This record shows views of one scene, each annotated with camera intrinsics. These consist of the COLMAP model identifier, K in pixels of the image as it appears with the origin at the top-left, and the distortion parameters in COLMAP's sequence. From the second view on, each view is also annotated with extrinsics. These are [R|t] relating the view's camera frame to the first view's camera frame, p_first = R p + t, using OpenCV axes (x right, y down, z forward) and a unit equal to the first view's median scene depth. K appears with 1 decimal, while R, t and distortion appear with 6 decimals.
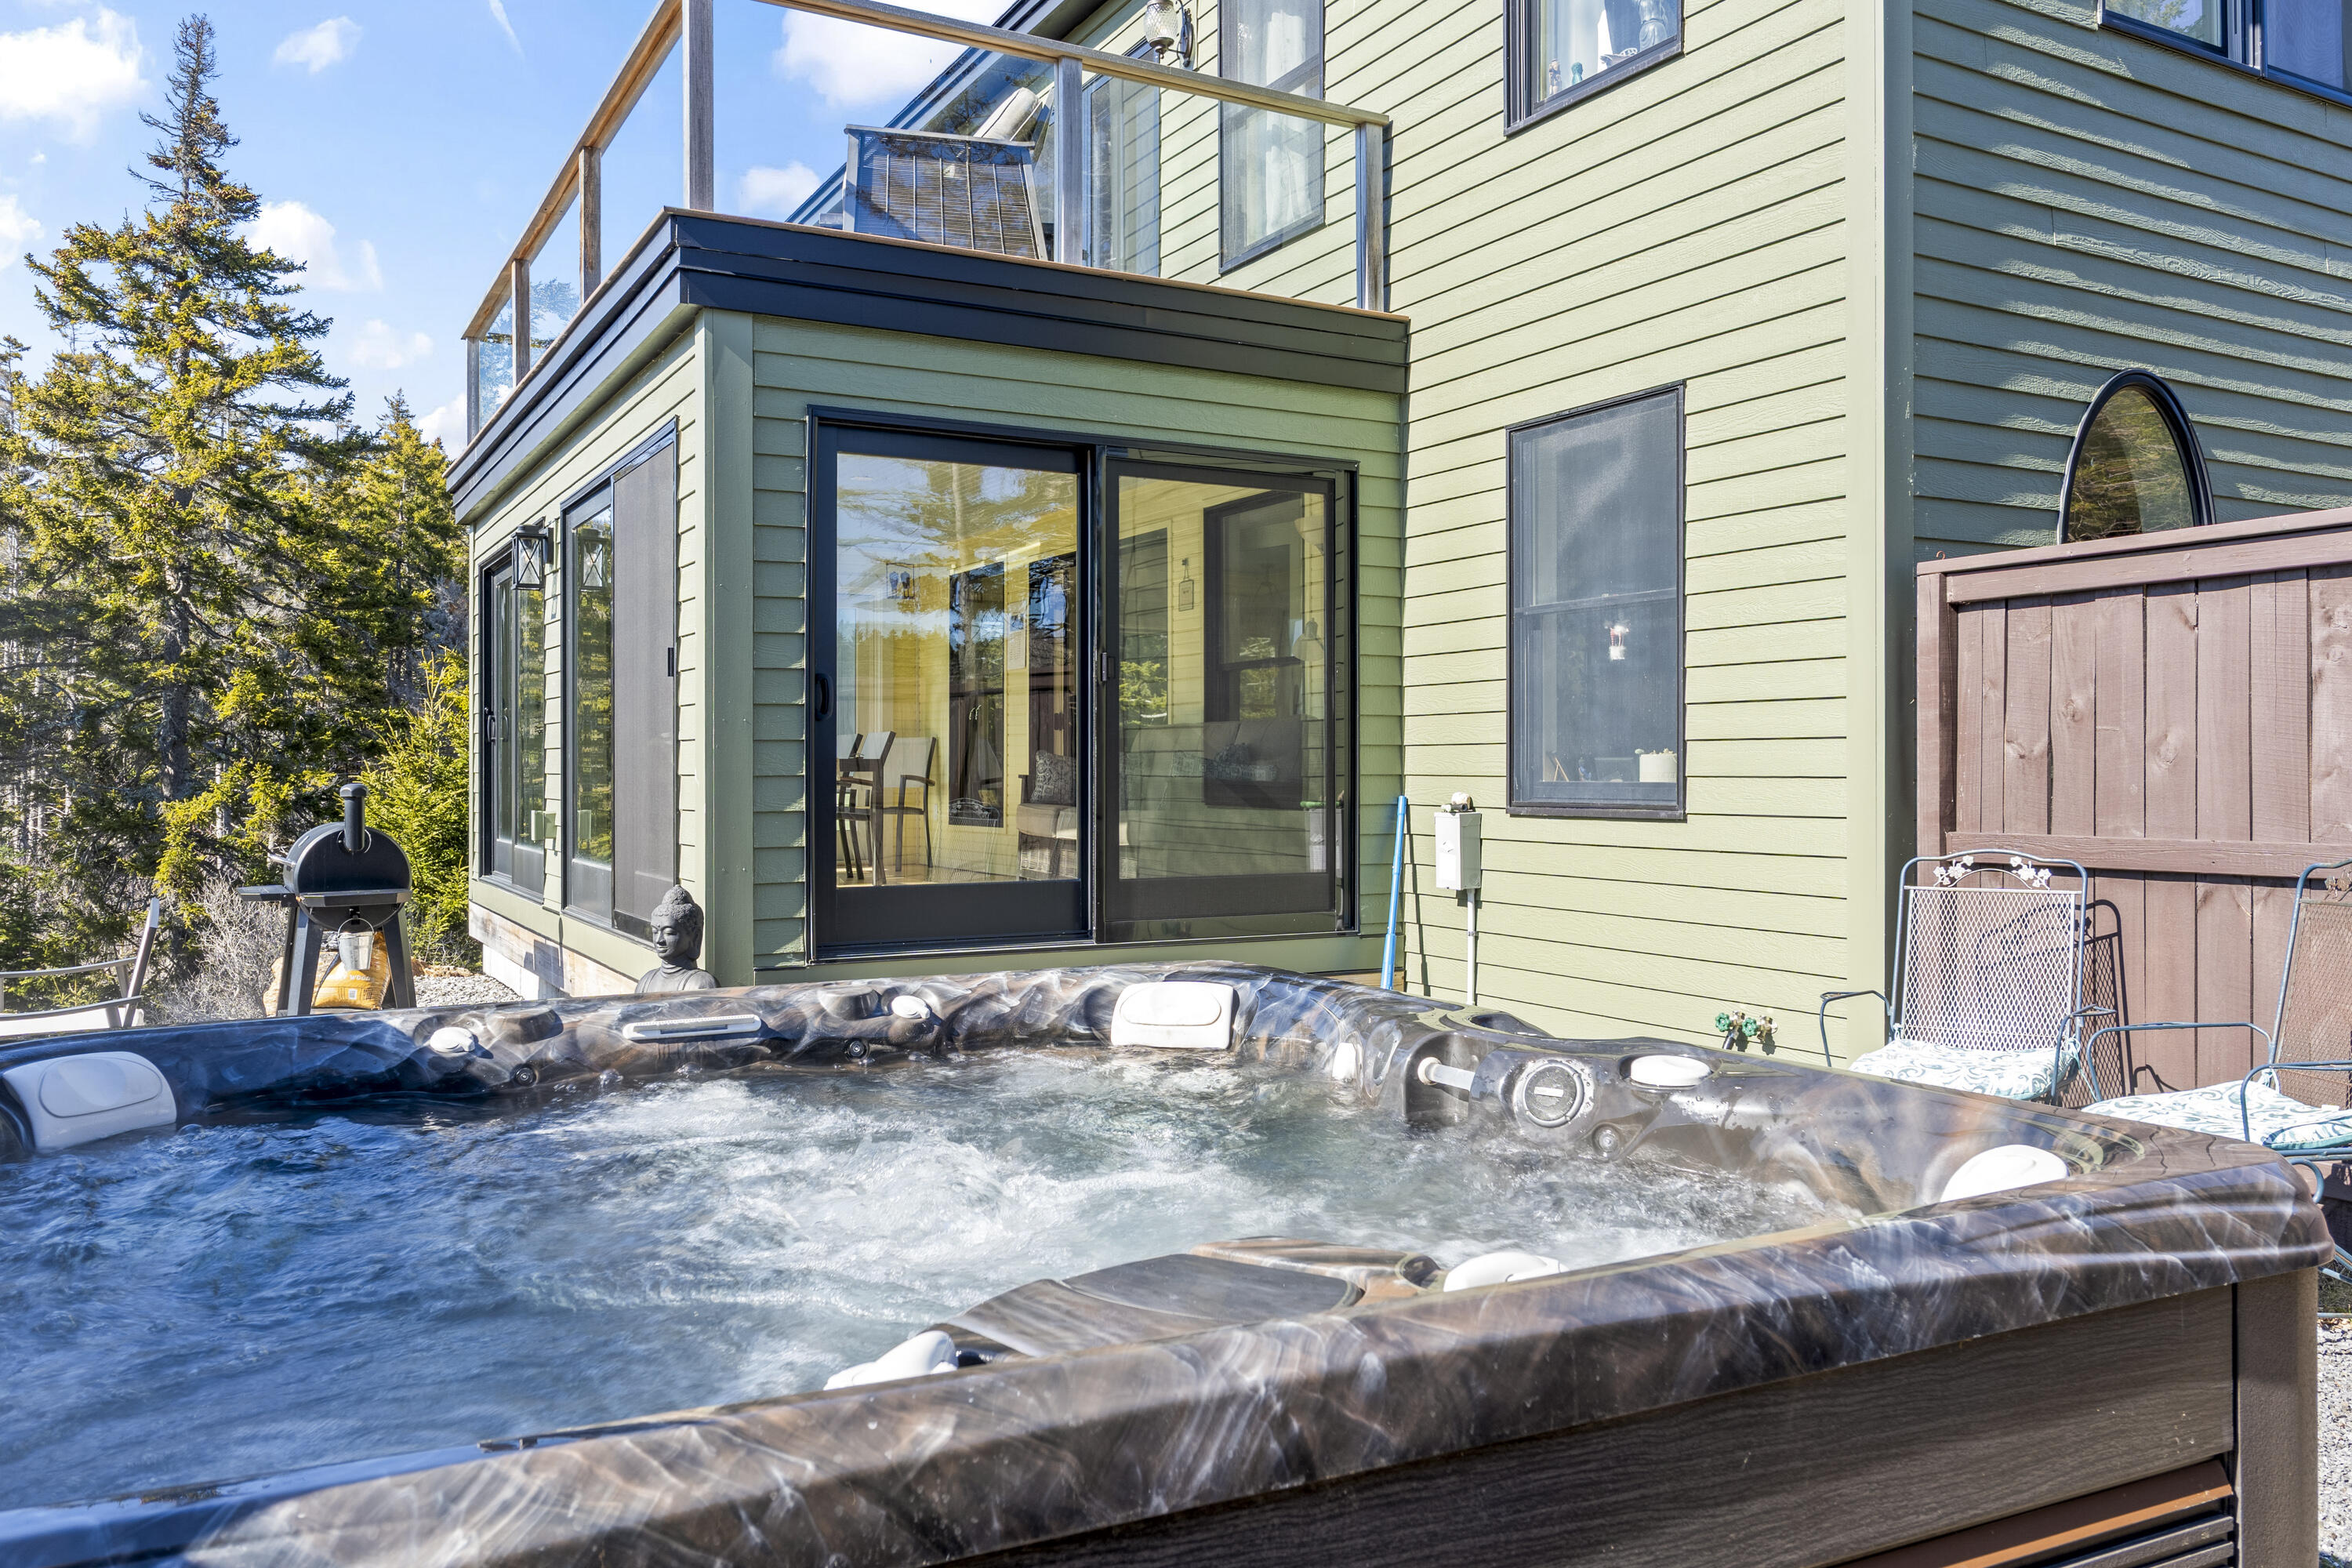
lens RADIAL K [[1785.9, 0, 1166.0], [0, 1785.9, 776.7], [0, 0, 1]] dist [-0.010544, 0.008688]
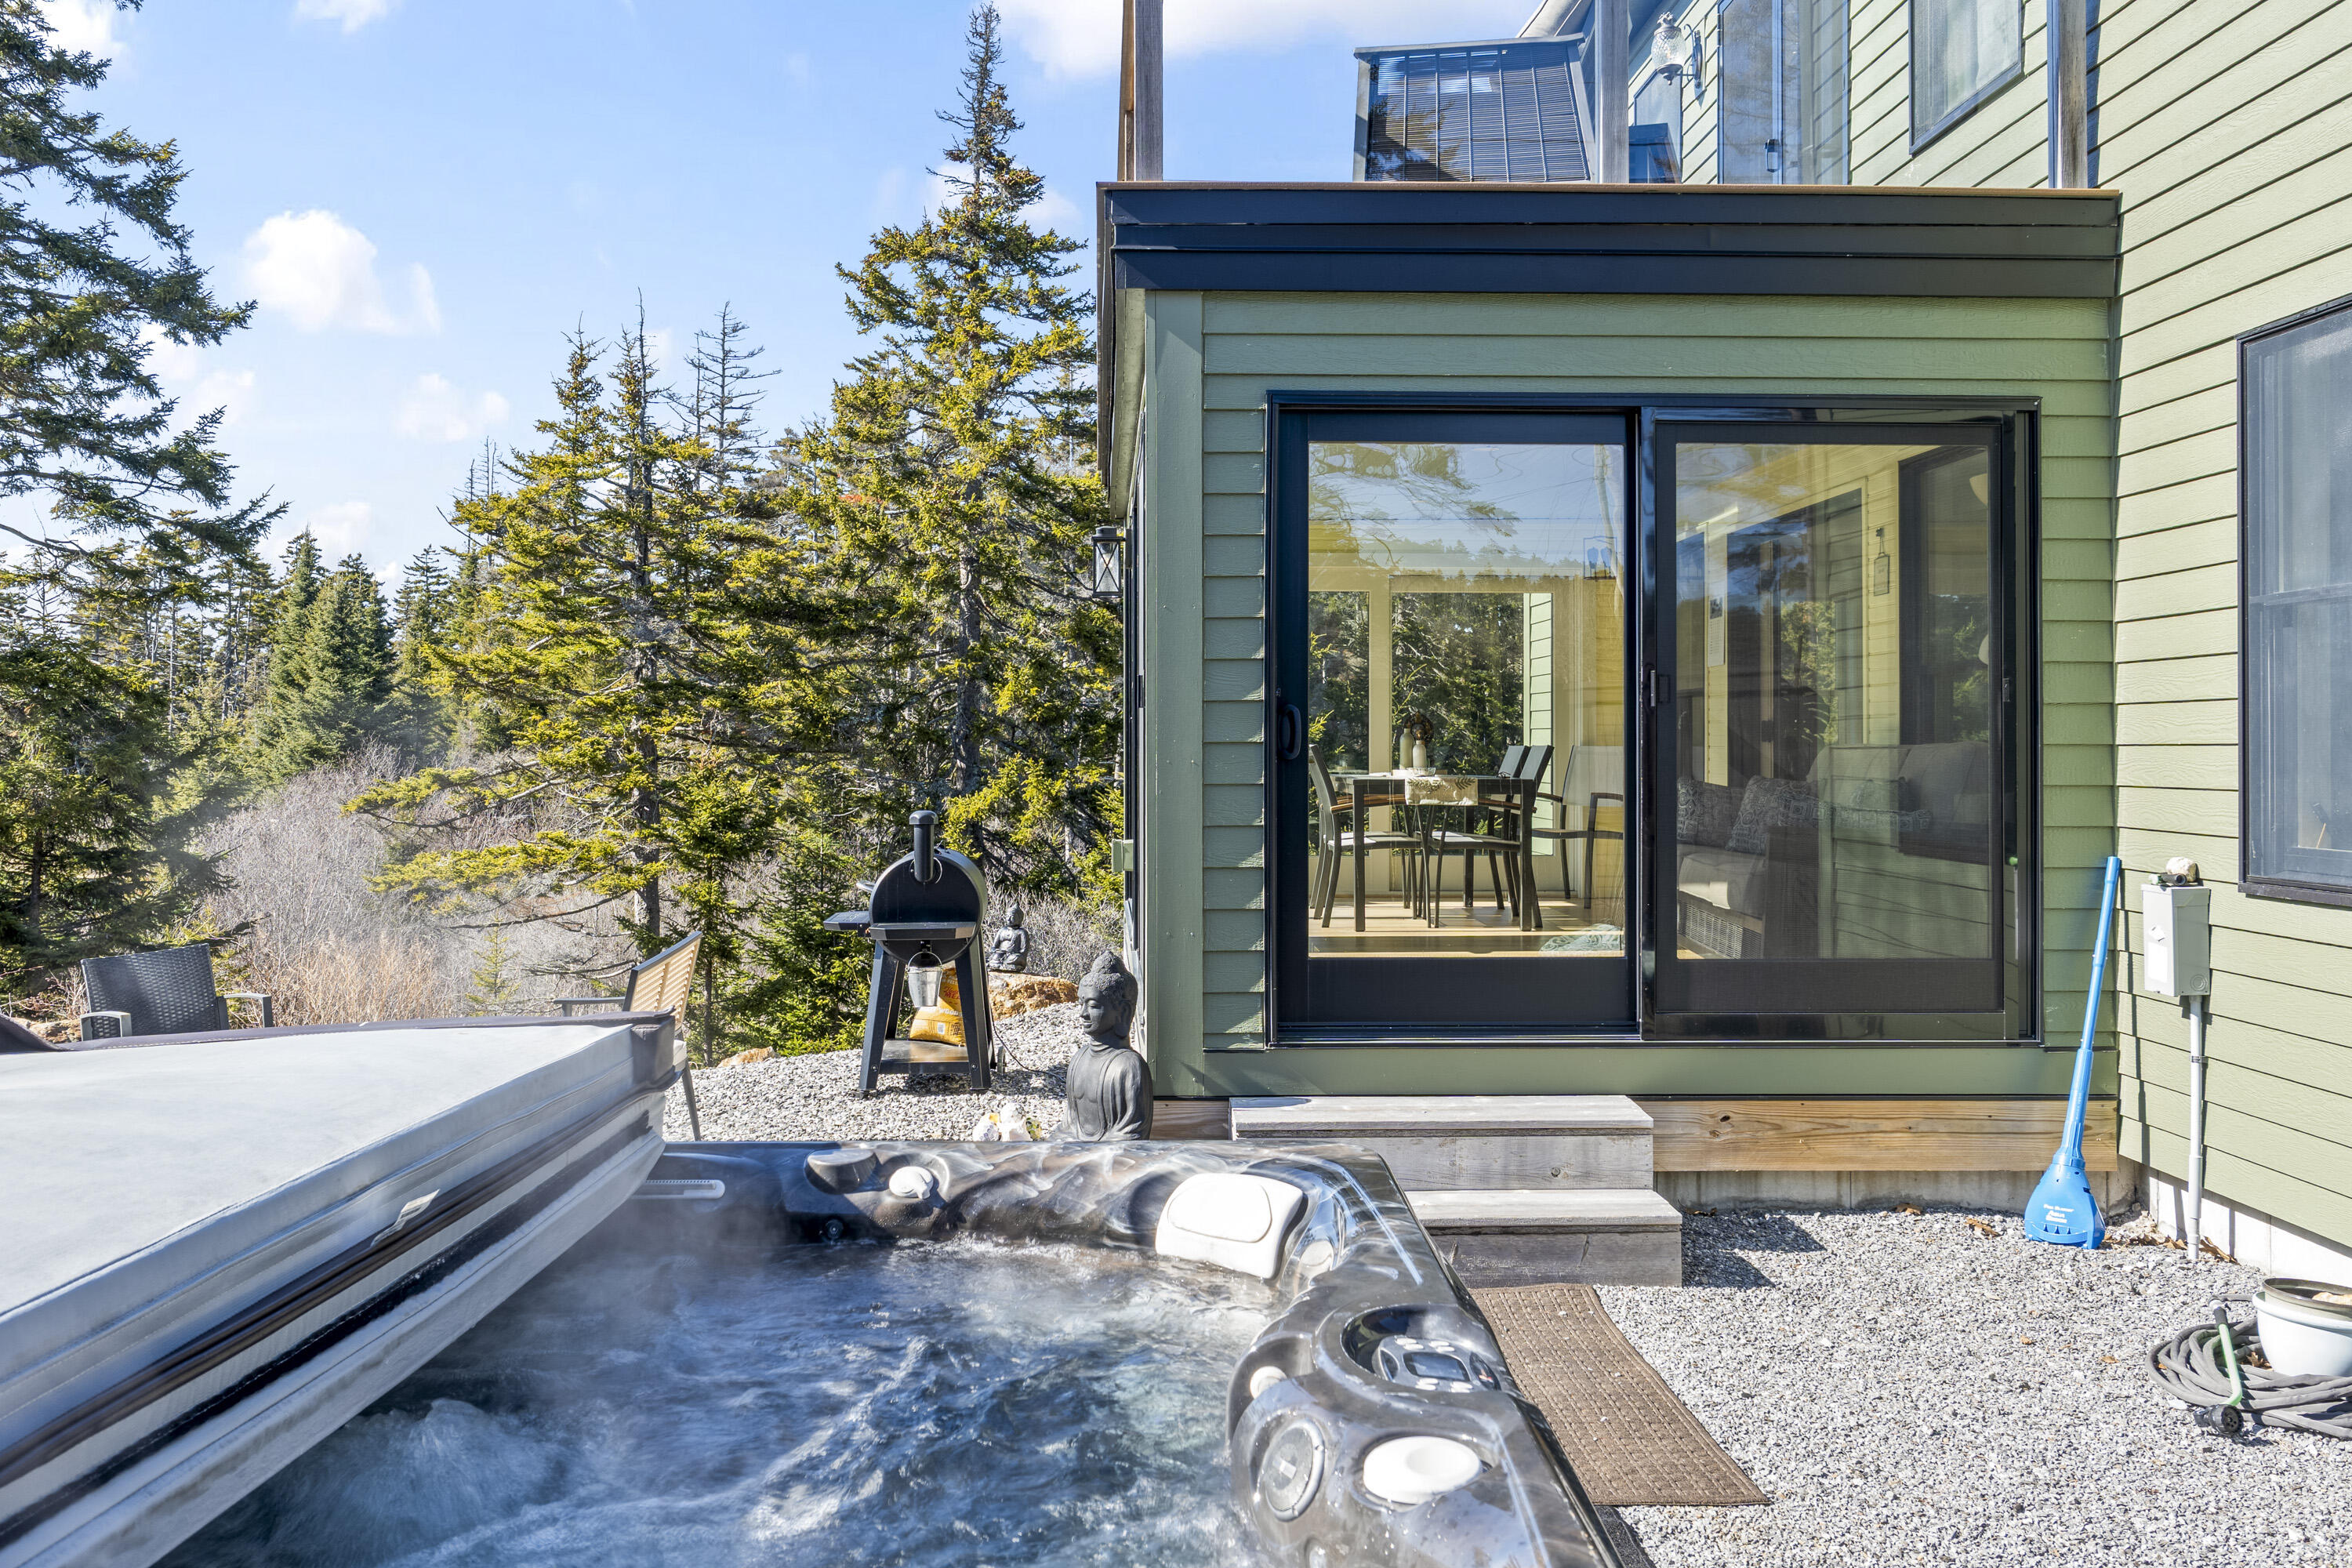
lens RADIAL K [[2044.8, 0, 1151.5], [0, 2044.8, 738.1], [0, 0, 1]] dist [-0.000398, 0.003520]
pose [[0.889645, -0.000106, -0.456654, 0.164090], [-0.003607, 0.999967, -0.007258, -0.029416], [0.456639, 0.008104, 0.889615, 0.089712]]
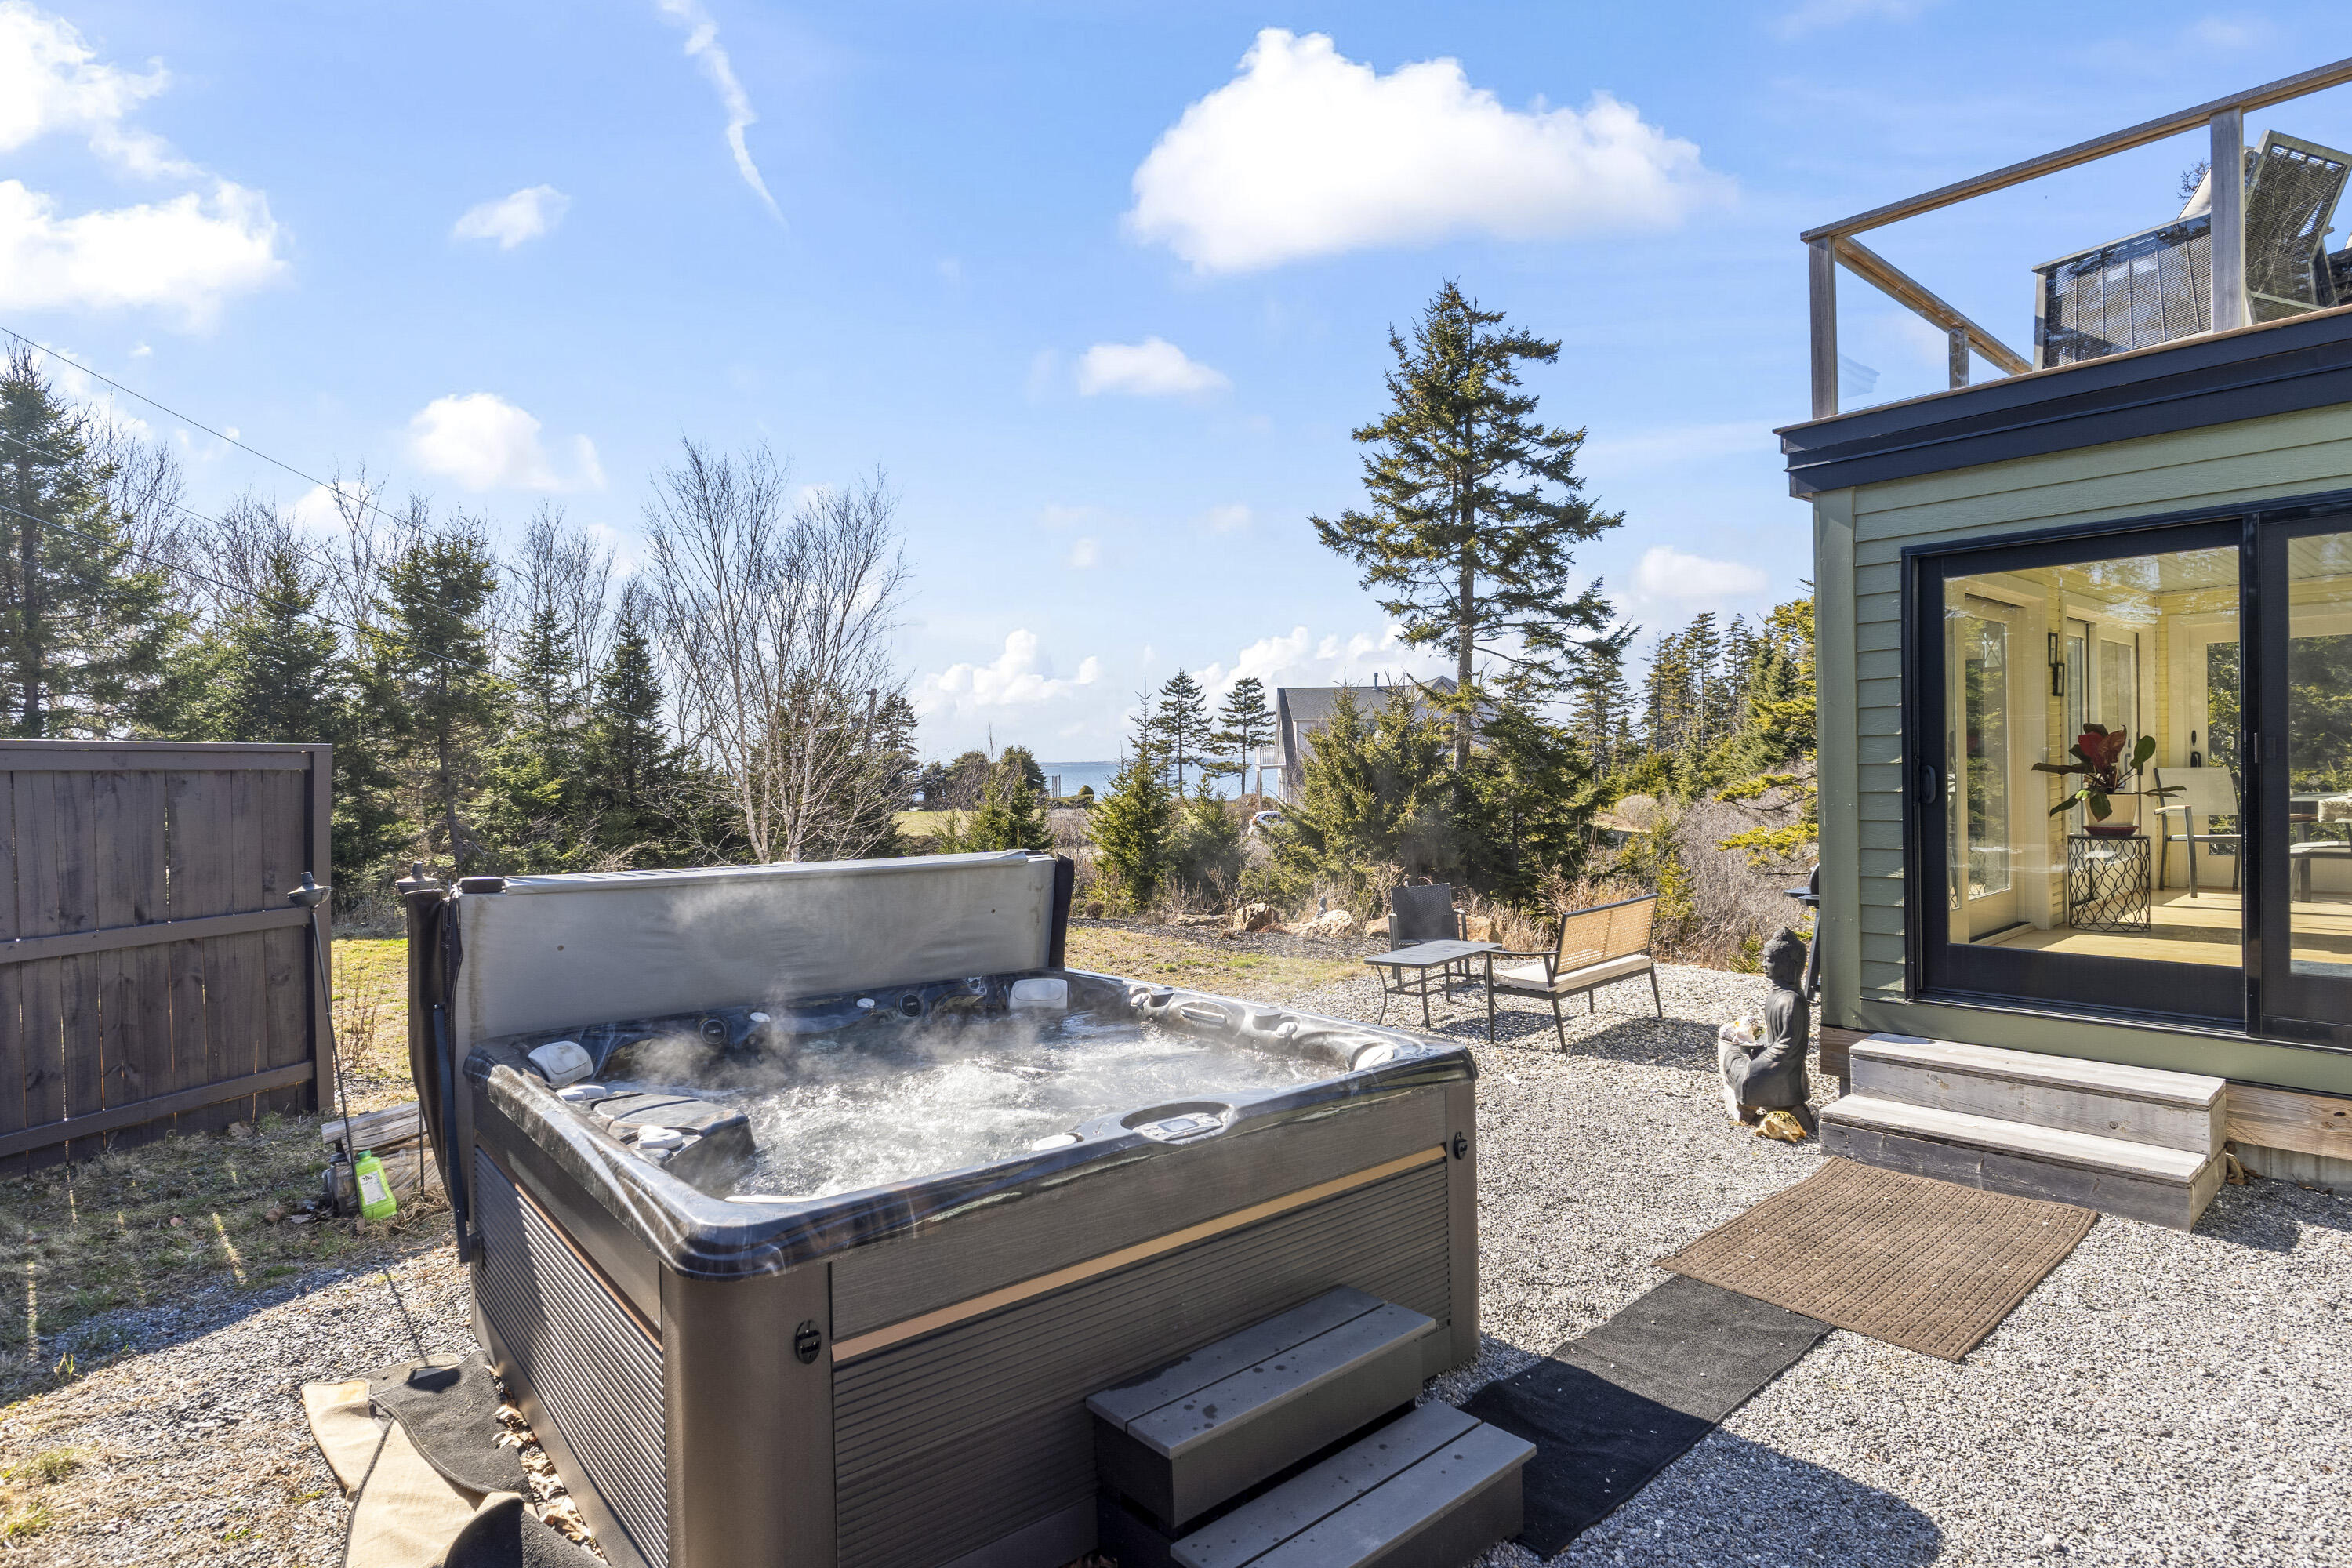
lens RADIAL K [[1271.2, 0, 1178.0], [0, 1271.2, 793.1], [0, 0, 1]] dist [-0.004519, 0.000078]
pose [[0.206972, 0.020603, -0.978130, 0.461261], [0.021264, 0.999447, 0.025551, -0.060864], [0.978116, -0.026087, 0.206420, 0.275880]]
